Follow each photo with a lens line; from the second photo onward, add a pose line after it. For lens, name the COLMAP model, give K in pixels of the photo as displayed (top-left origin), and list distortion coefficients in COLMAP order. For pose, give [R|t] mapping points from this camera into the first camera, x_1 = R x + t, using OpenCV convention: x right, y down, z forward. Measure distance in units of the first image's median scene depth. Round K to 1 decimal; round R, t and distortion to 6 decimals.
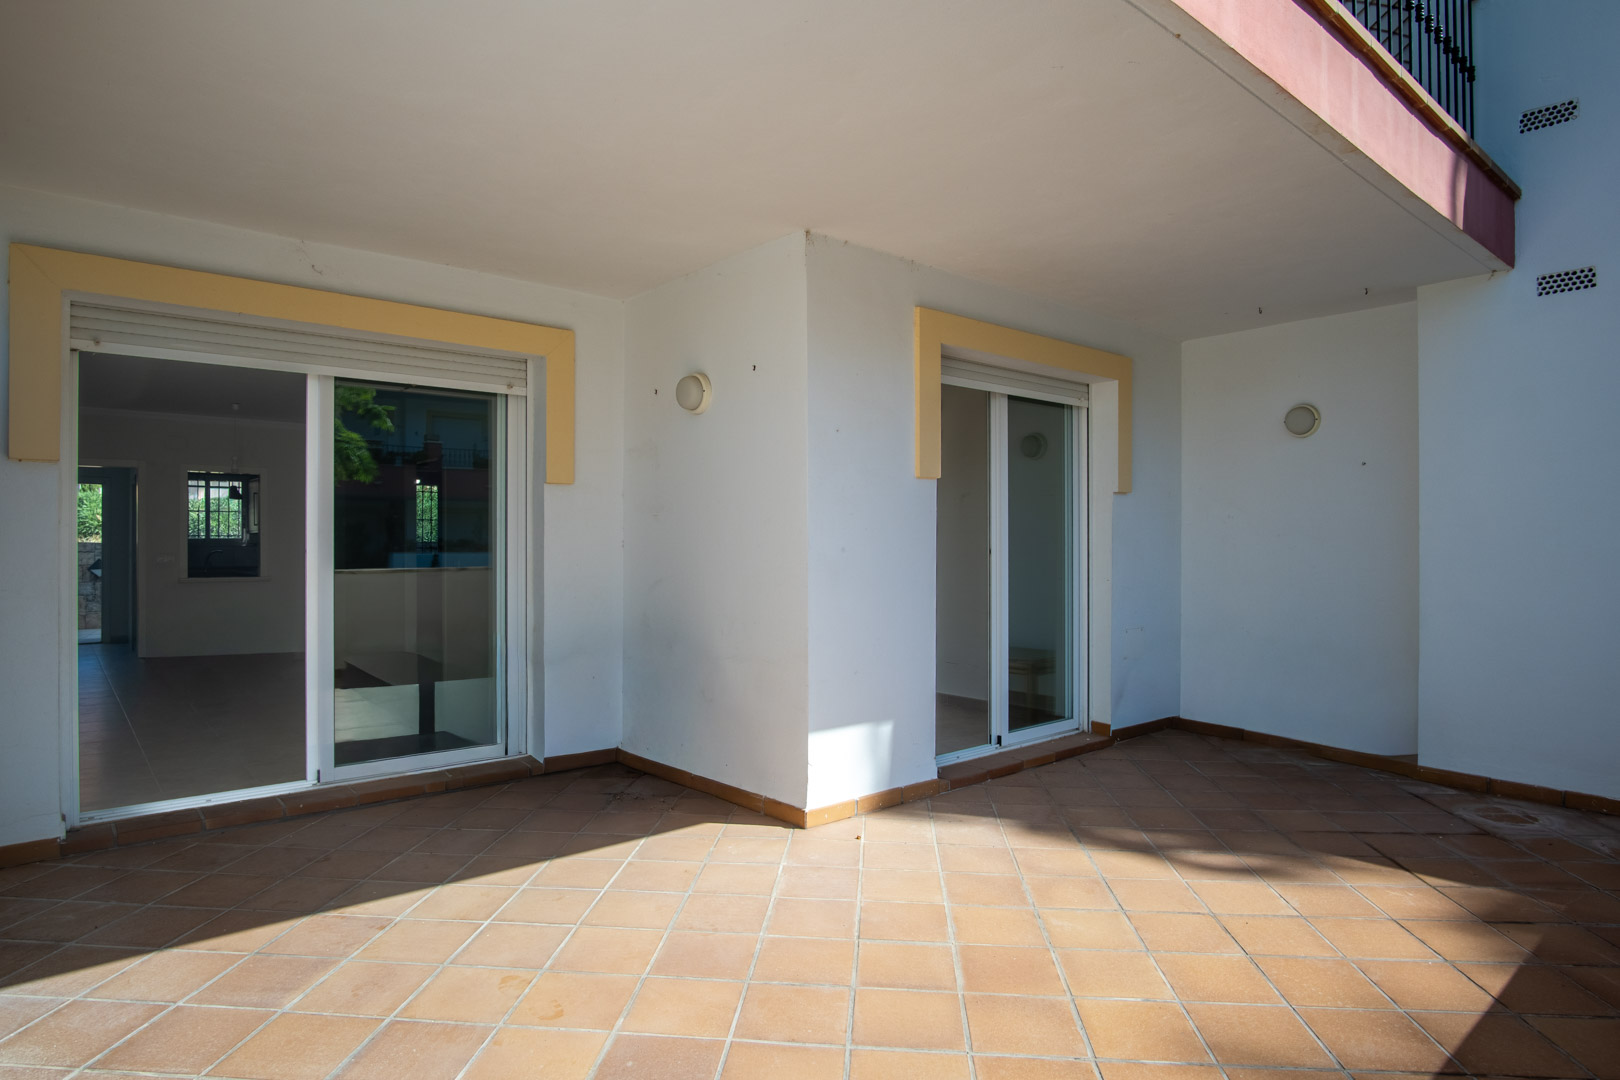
lens RADIAL K [[886.3, 0, 794.1], [0, 886.3, 542.9], [0, 0, 1]] dist [-0.033071, 0.007375]
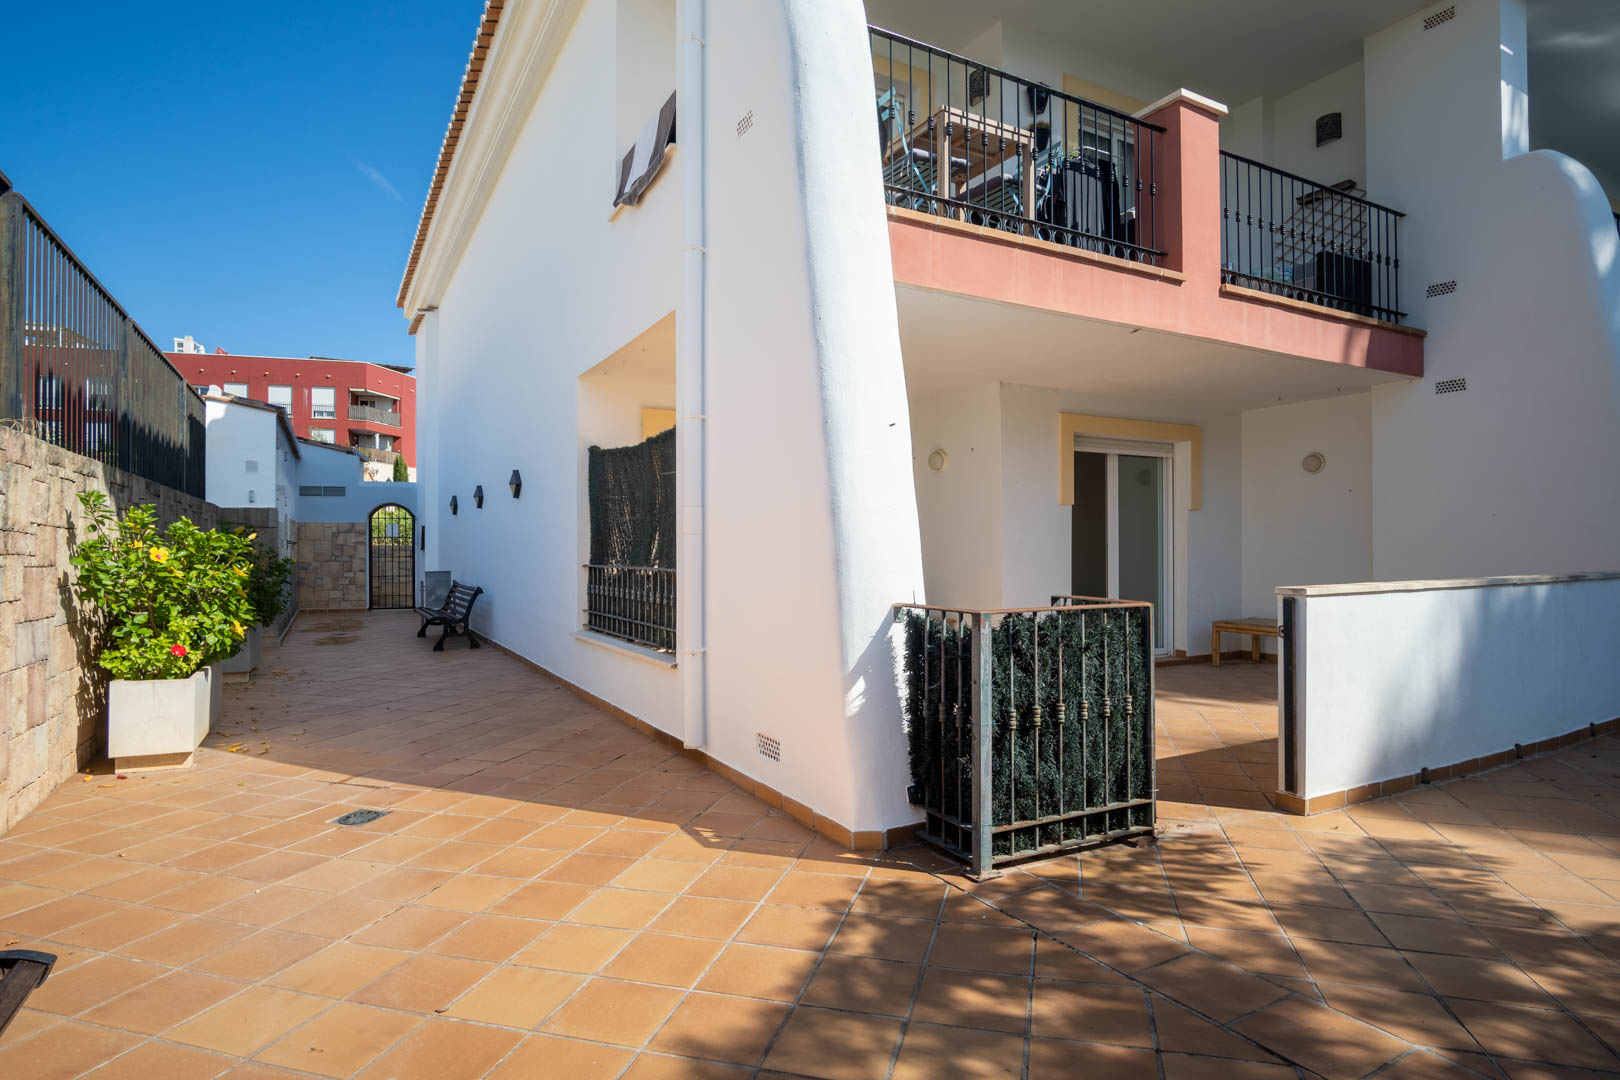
lens RADIAL K [[886.3, 0, 793.8], [0, 886.3, 543.3], [0, 0, 1]] dist [-0.033071, 0.007375]
pose [[0.981440, -0.003122, -0.191742, -0.052635], [0.001997, 0.999980, -0.006064, 0.016648], [0.191757, 0.005569, 0.981427, -0.883624]]
